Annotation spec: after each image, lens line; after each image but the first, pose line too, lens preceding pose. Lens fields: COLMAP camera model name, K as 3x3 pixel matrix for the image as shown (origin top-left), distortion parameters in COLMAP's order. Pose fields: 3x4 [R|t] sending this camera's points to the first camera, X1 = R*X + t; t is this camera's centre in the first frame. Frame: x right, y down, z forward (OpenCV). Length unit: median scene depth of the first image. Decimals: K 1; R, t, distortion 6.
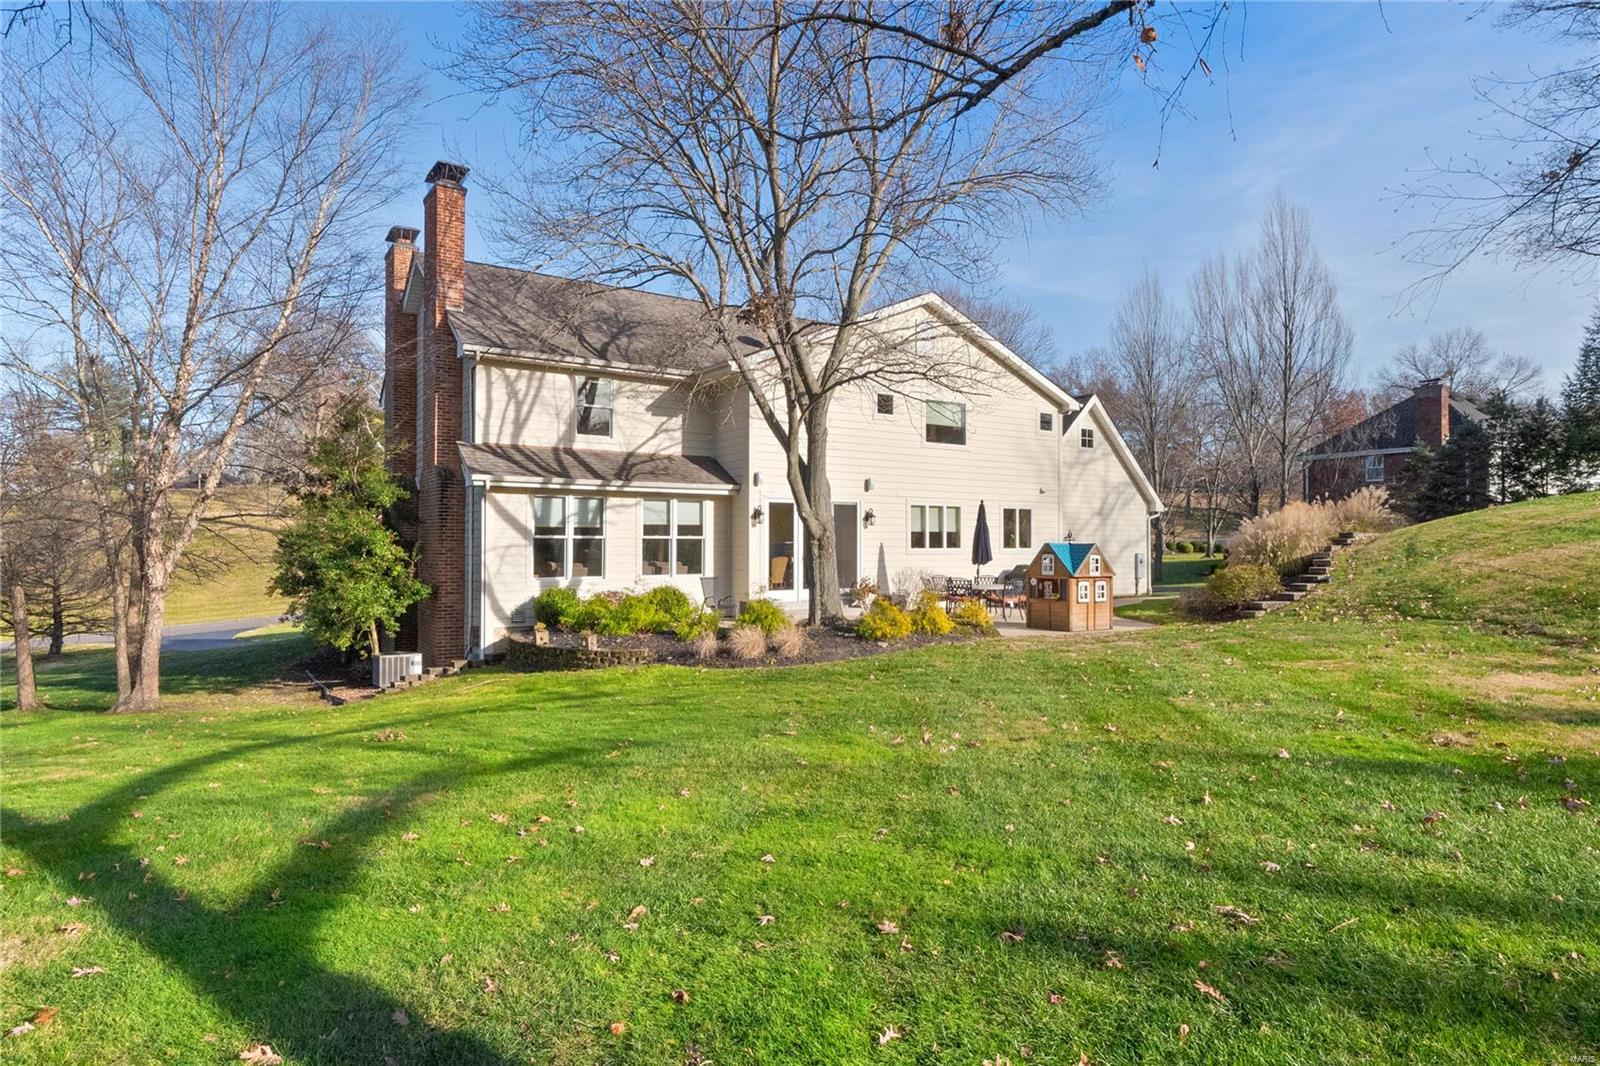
lens RADIAL K [[887.7, 0, 800.0], [0, 887.7, 533.0], [0, 0, 1]] dist [-0.002065, -0.000048]
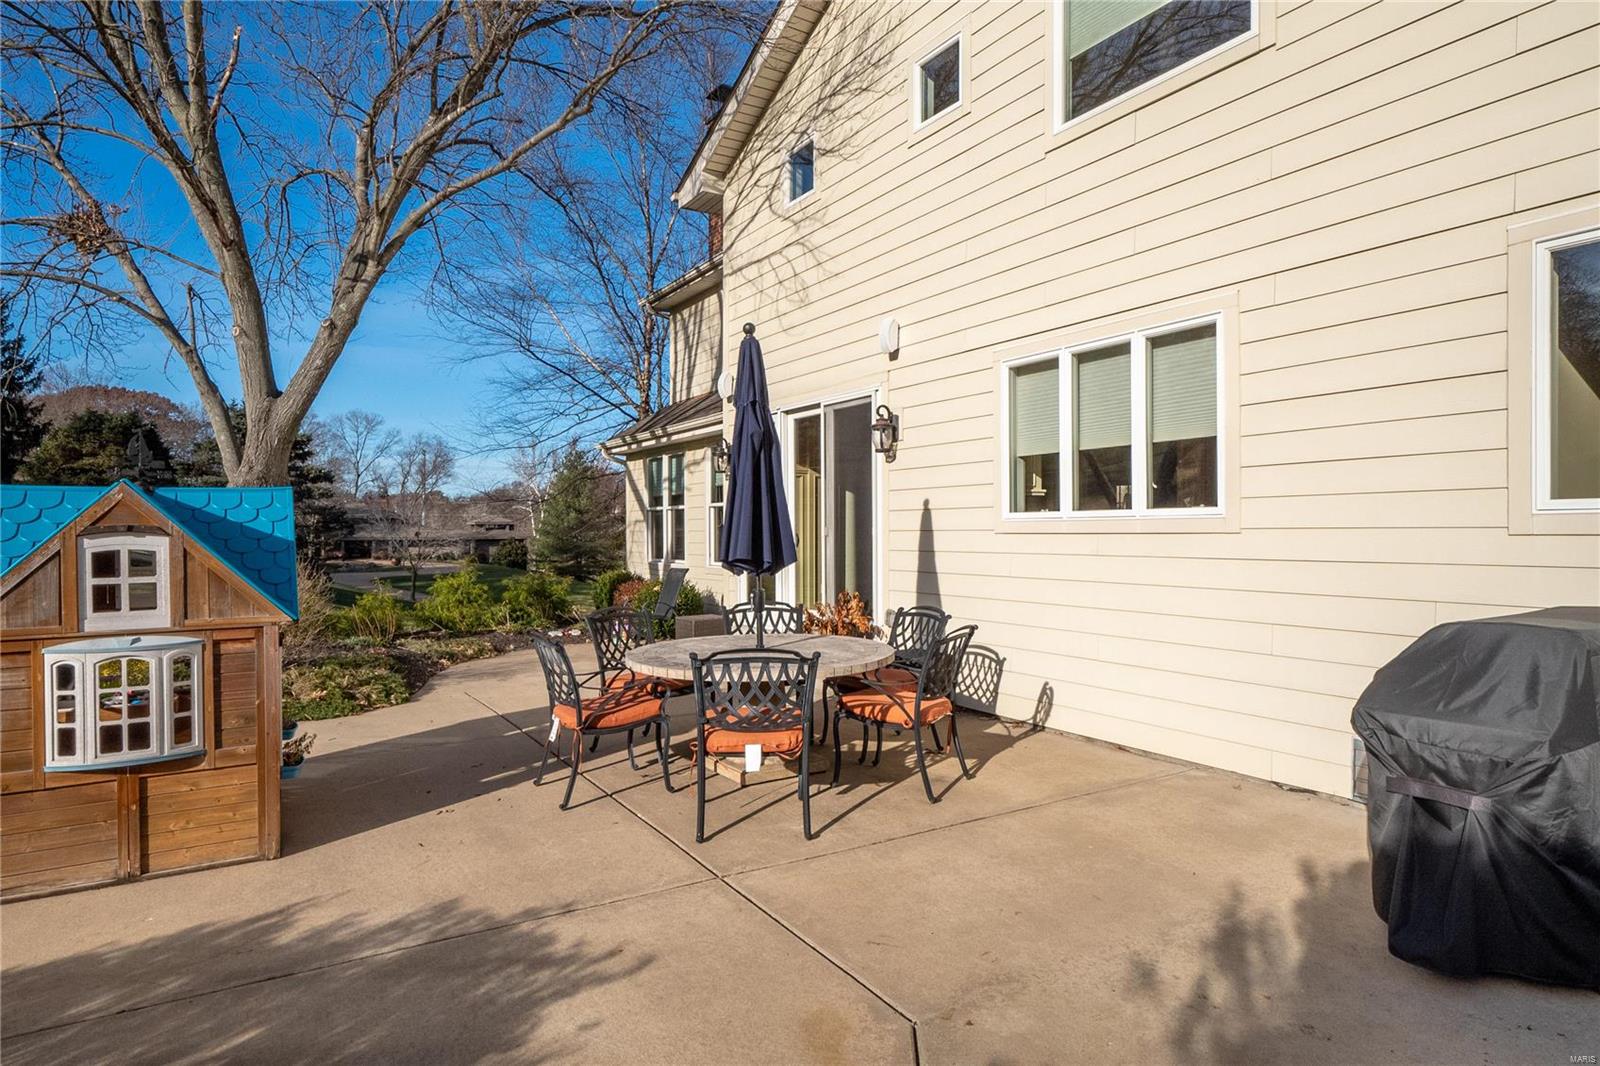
lens RADIAL K [[887.7, 0, 800.0], [0, 887.7, 533.0], [0, 0, 1]] dist [-0.002065, -0.000048]
pose [[-0.041676, 0.007444, -0.999103, 0.471058], [0.025069, 0.999665, 0.006403, 0.022220], [0.998817, -0.024780, -0.041848, 1.050206]]
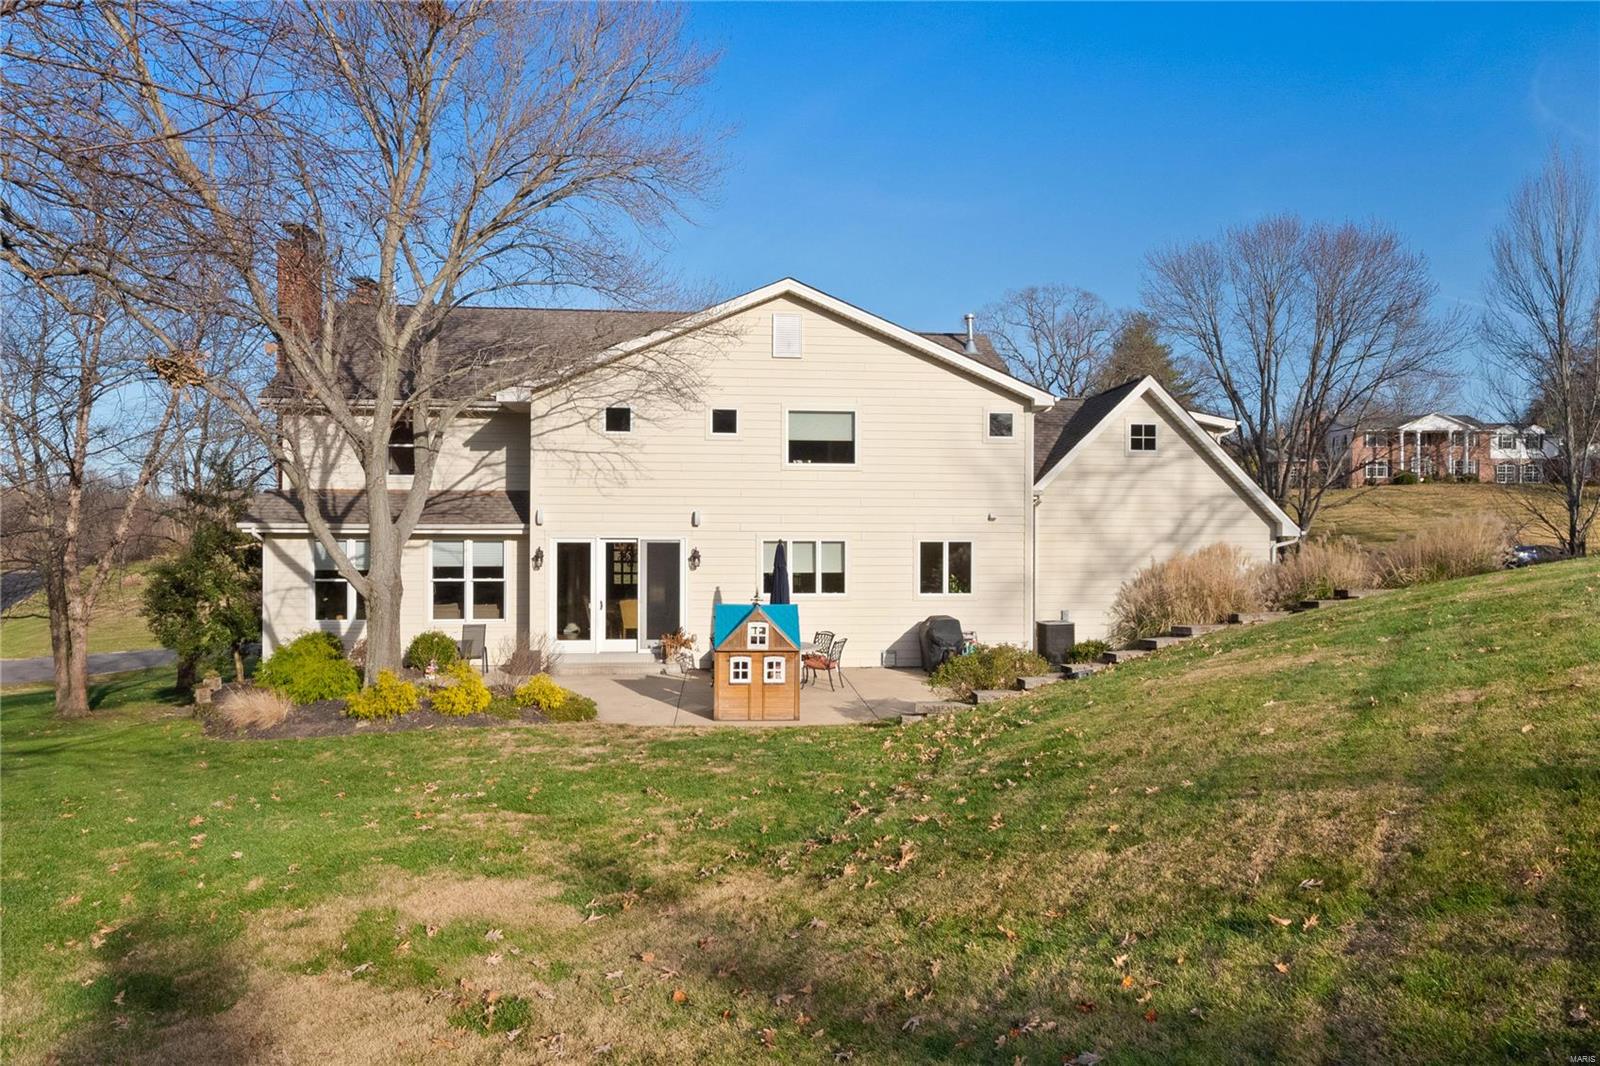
lens RADIAL K [[1009.0, 0, 800.0], [0, 1009.0, 533.0], [0, 0, 1]] dist [-0.003578, -0.000540]
pose [[0.880616, 0.000451, -0.473831, 0.666565], [0.002636, 0.999979, 0.005850, -0.049380], [0.473824, -0.006401, 0.880596, 0.213341]]
